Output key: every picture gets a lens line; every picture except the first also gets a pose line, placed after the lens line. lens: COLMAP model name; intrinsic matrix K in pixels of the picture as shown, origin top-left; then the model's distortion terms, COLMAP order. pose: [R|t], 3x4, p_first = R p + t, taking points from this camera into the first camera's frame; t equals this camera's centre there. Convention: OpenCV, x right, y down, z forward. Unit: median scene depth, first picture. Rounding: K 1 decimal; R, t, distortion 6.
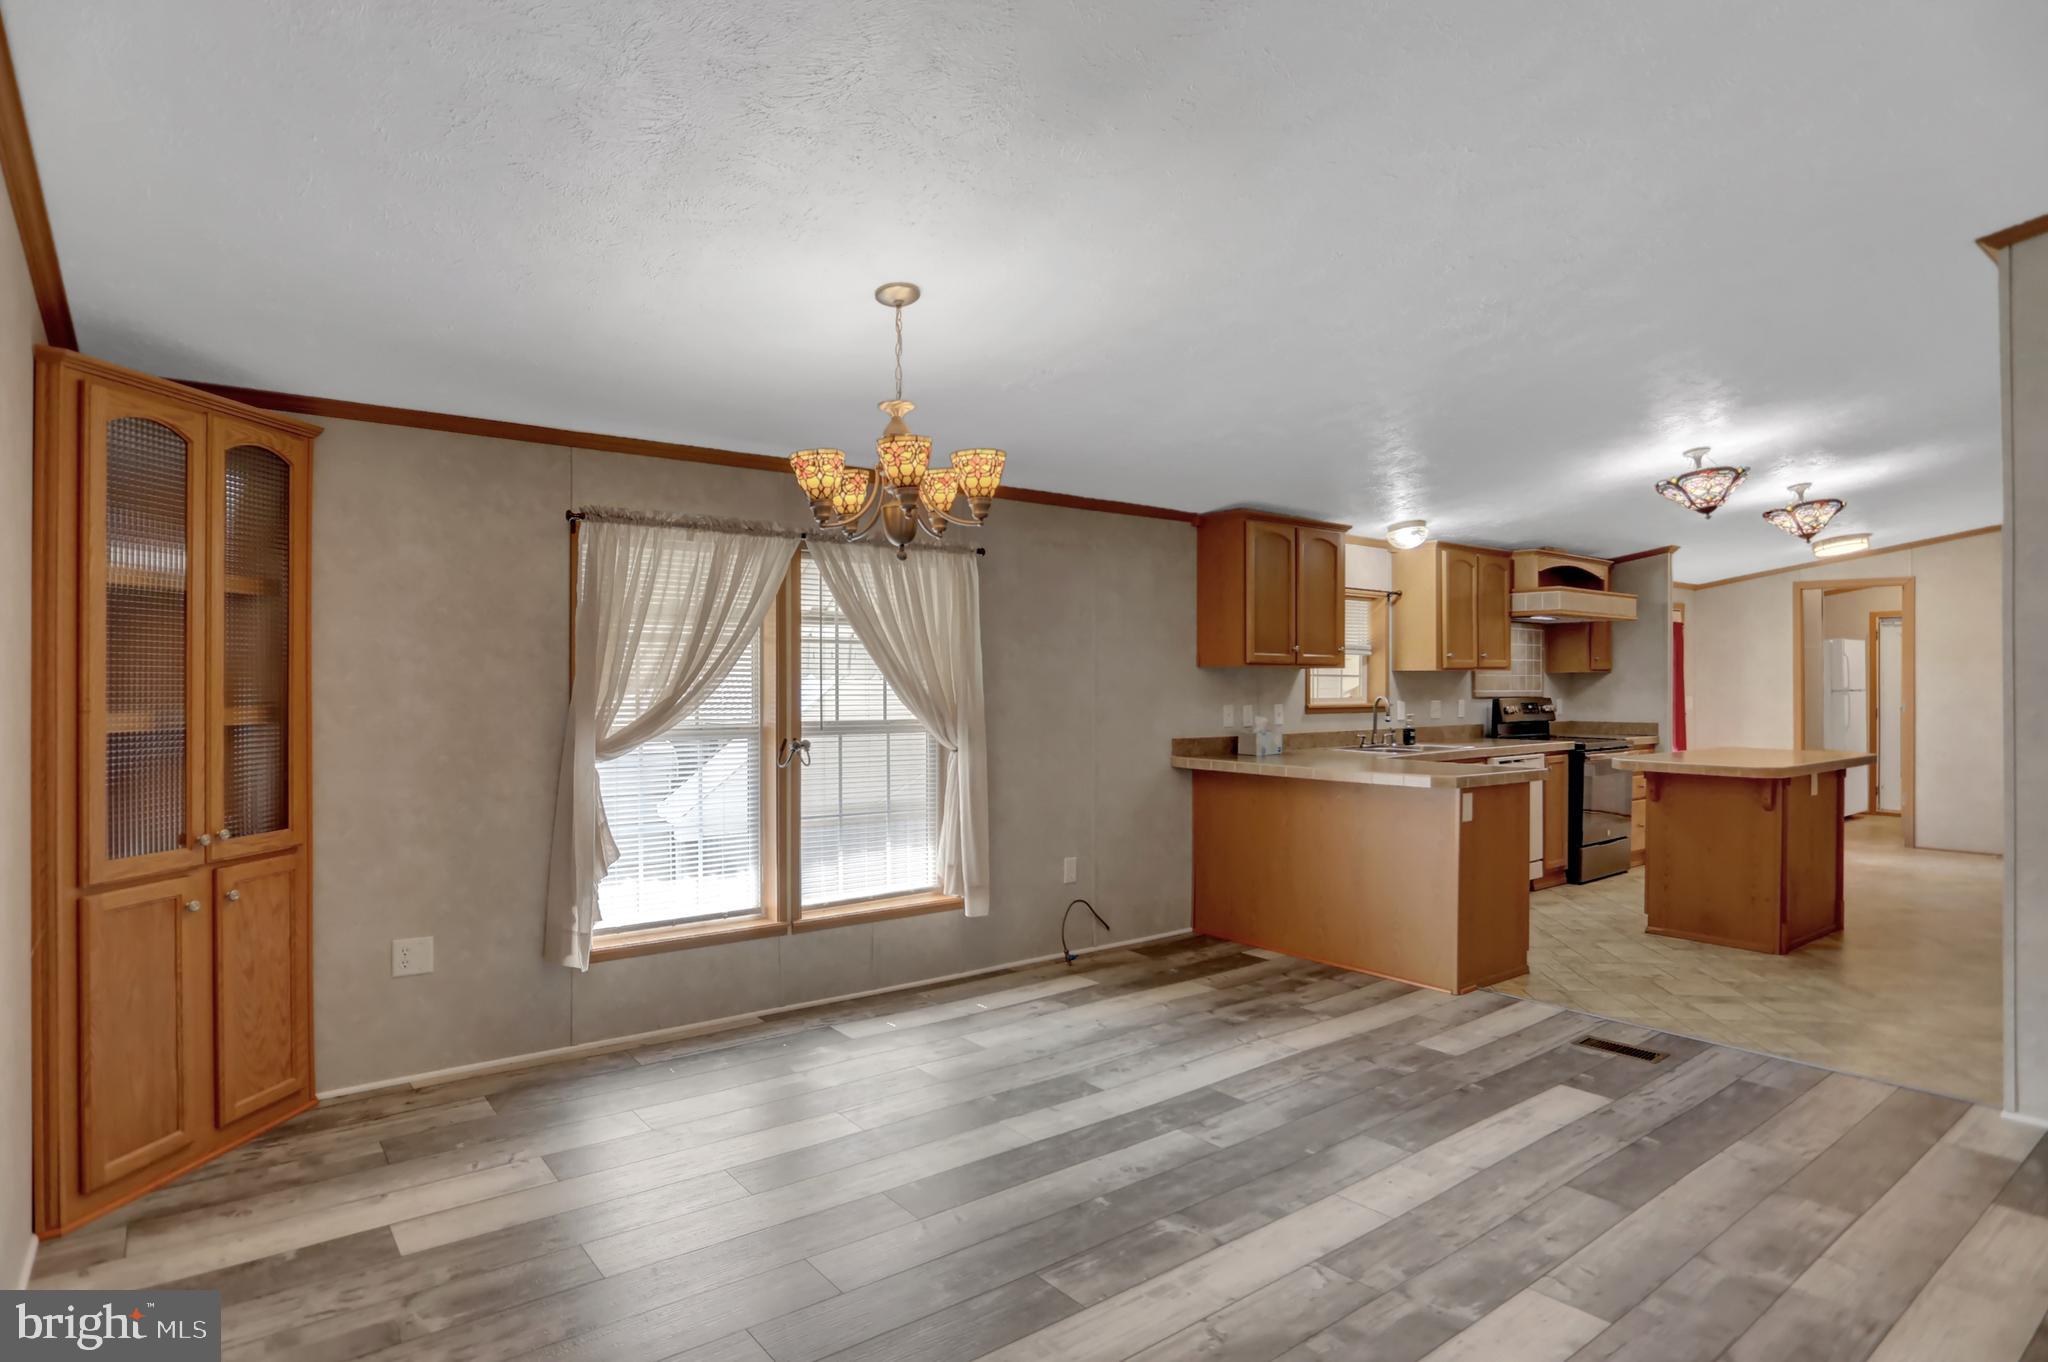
lens RADIAL K [[1136.1, 0, 1018.0], [0, 1136.1, 696.6], [0, 0, 1]] dist [-0.016358, 0.005479]
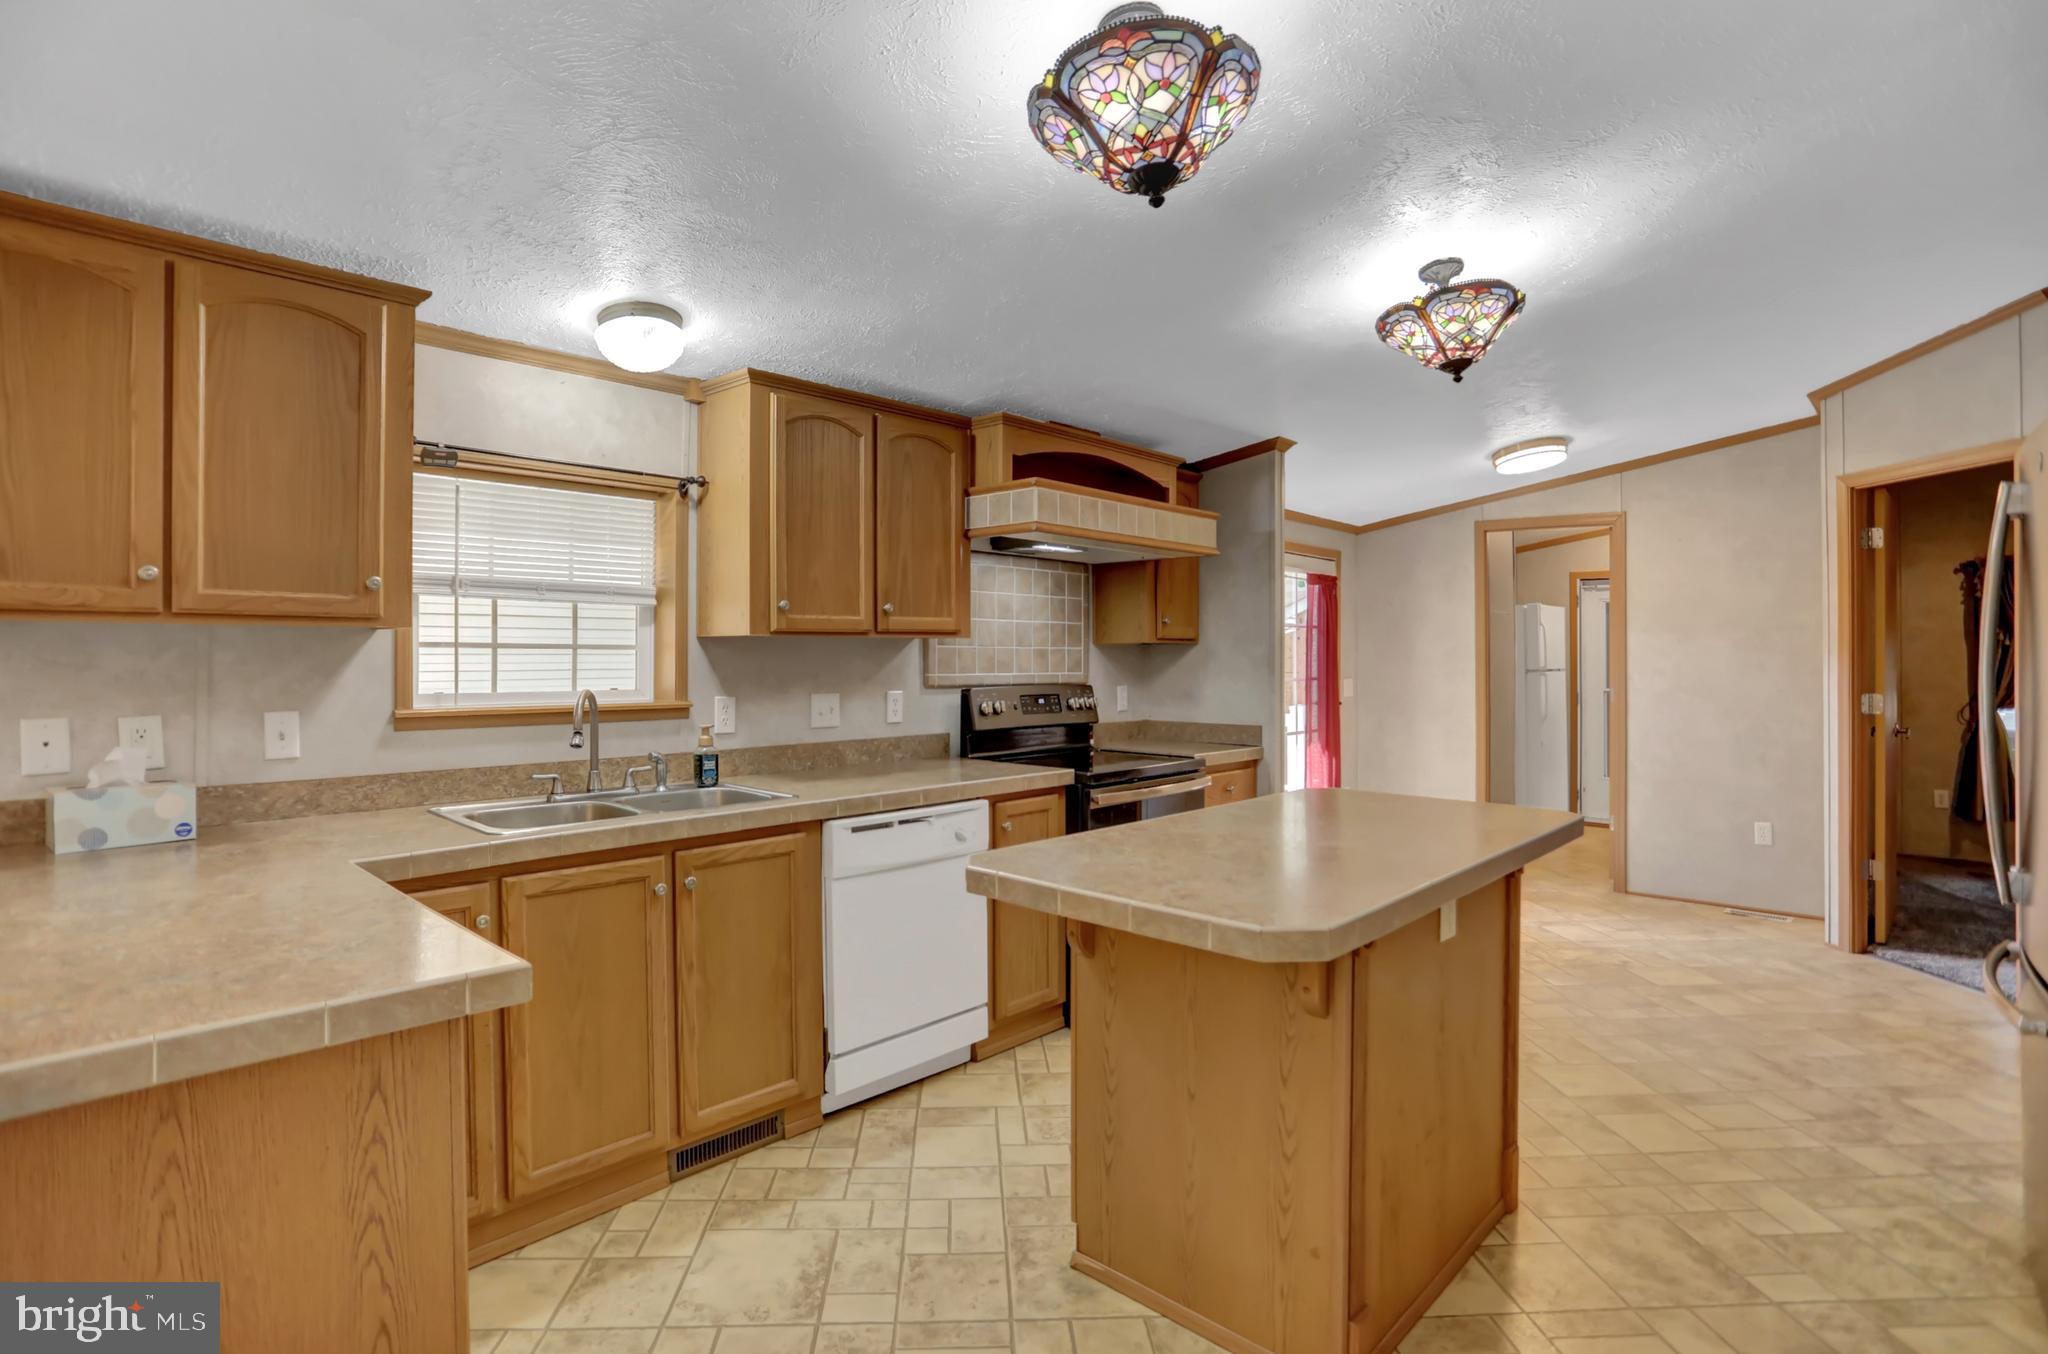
lens RADIAL K [[1017.2, 0, 1004.2], [0, 1017.2, 664.9], [0, 0, 1]] dist [-0.068801, 0.024477]
pose [[0.991424, -0.000774, 0.130685, 0.423431], [0.001521, 0.999983, -0.005618, -0.008128], [-0.130678, 0.005768, 0.991408, 0.562017]]
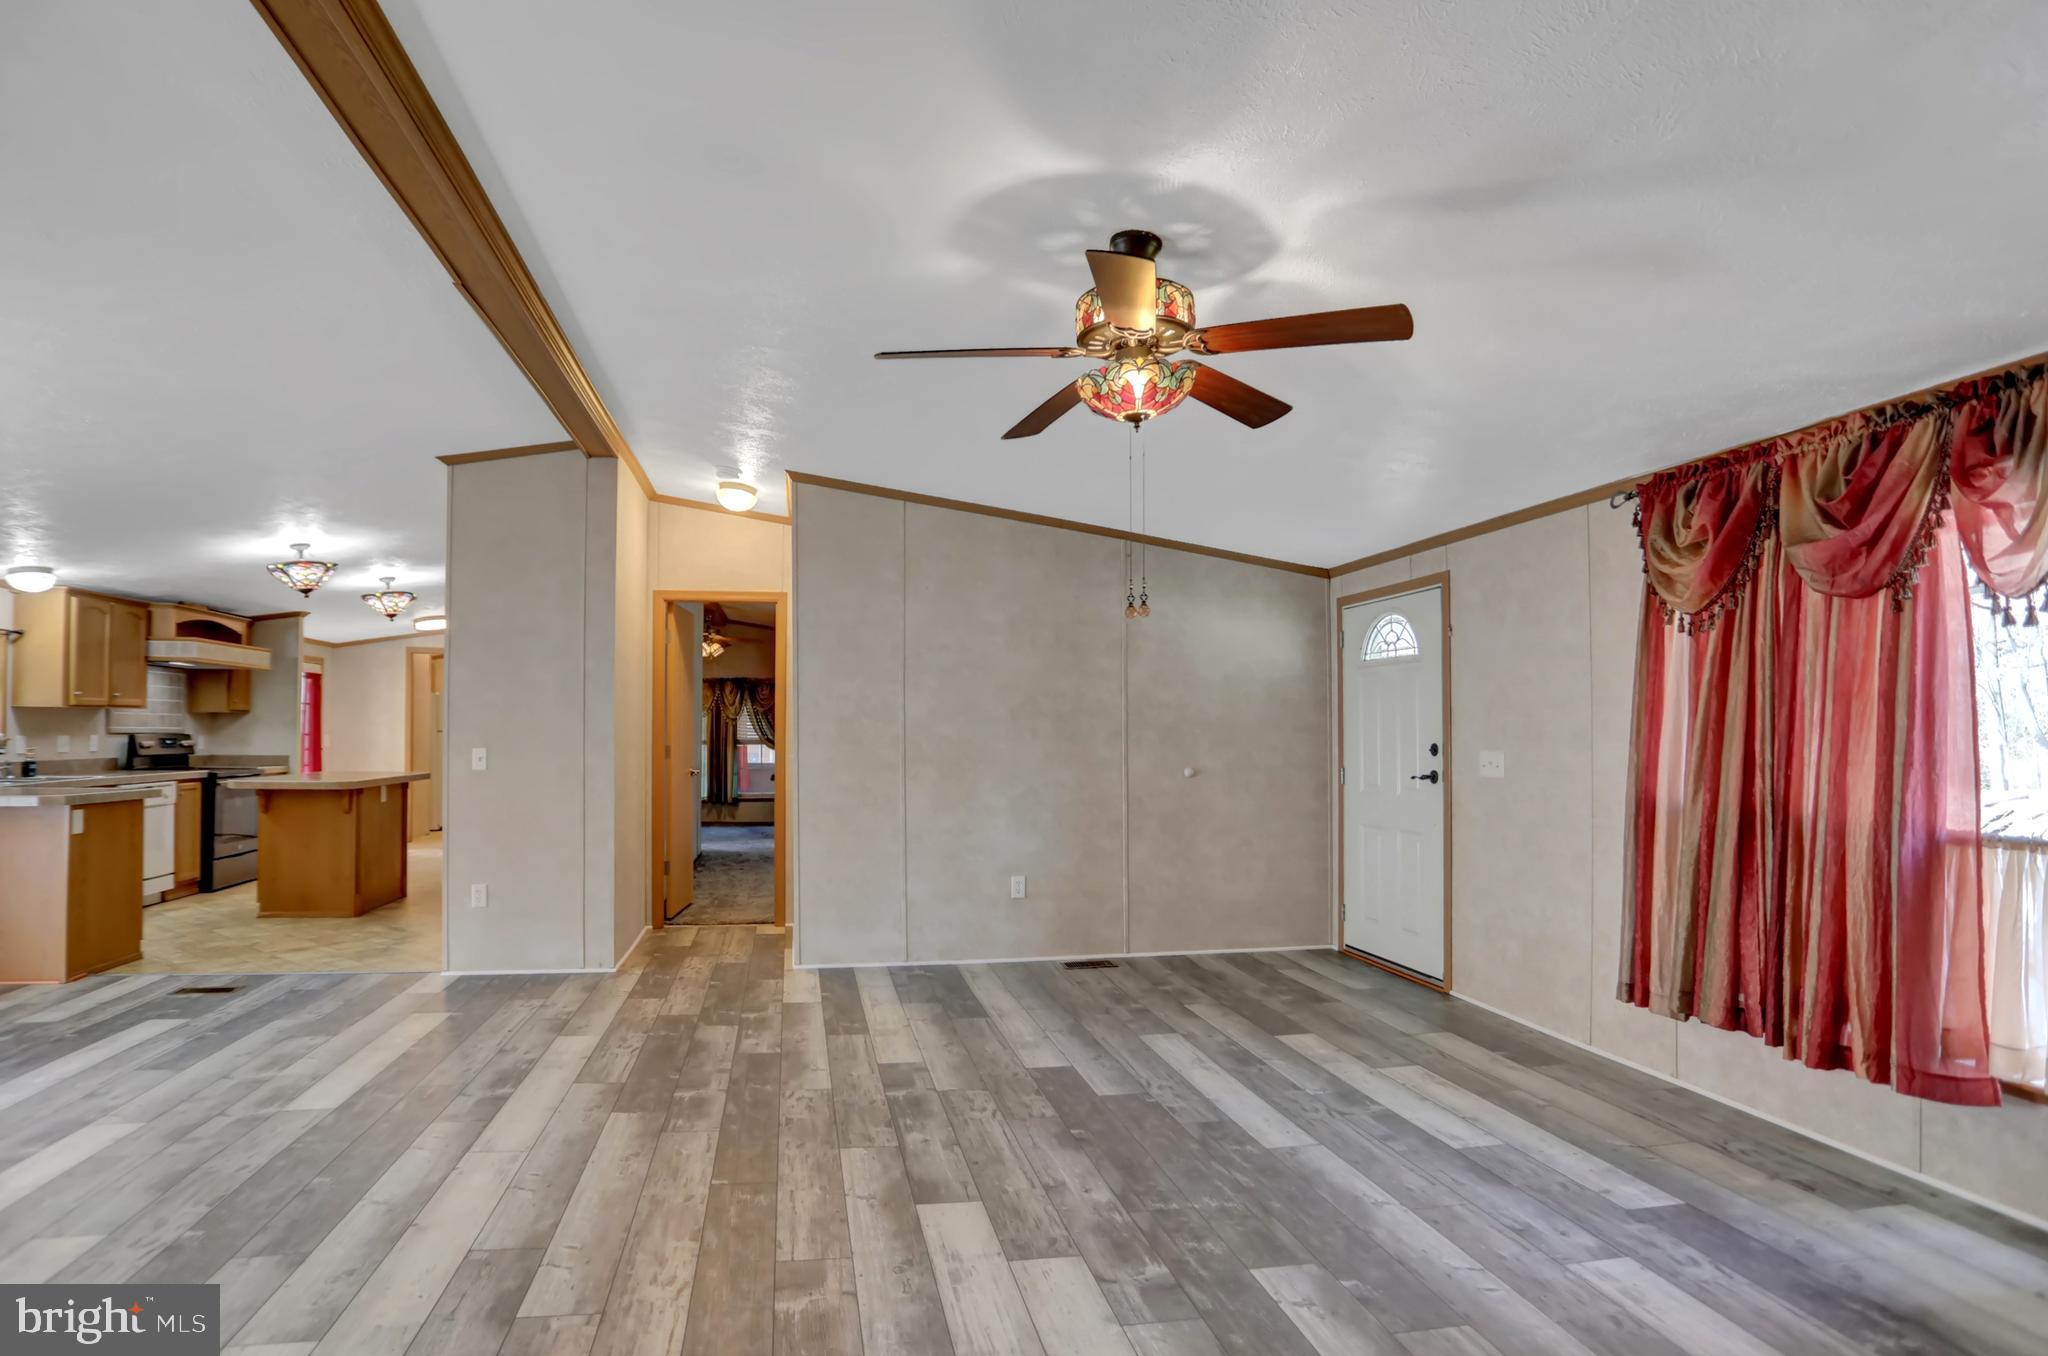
lens RADIAL K [[1074.7, 0, 968.6], [0, 1074.7, 706.7], [0, 0, 1]] dist [-0.033228, 0.013020]
pose [[0.508149, 0.023811, 0.860940, -0.058597], [0.004287, 0.999535, -0.030175, 0.010677], [-0.861258, 0.019025, 0.507811, -0.255436]]
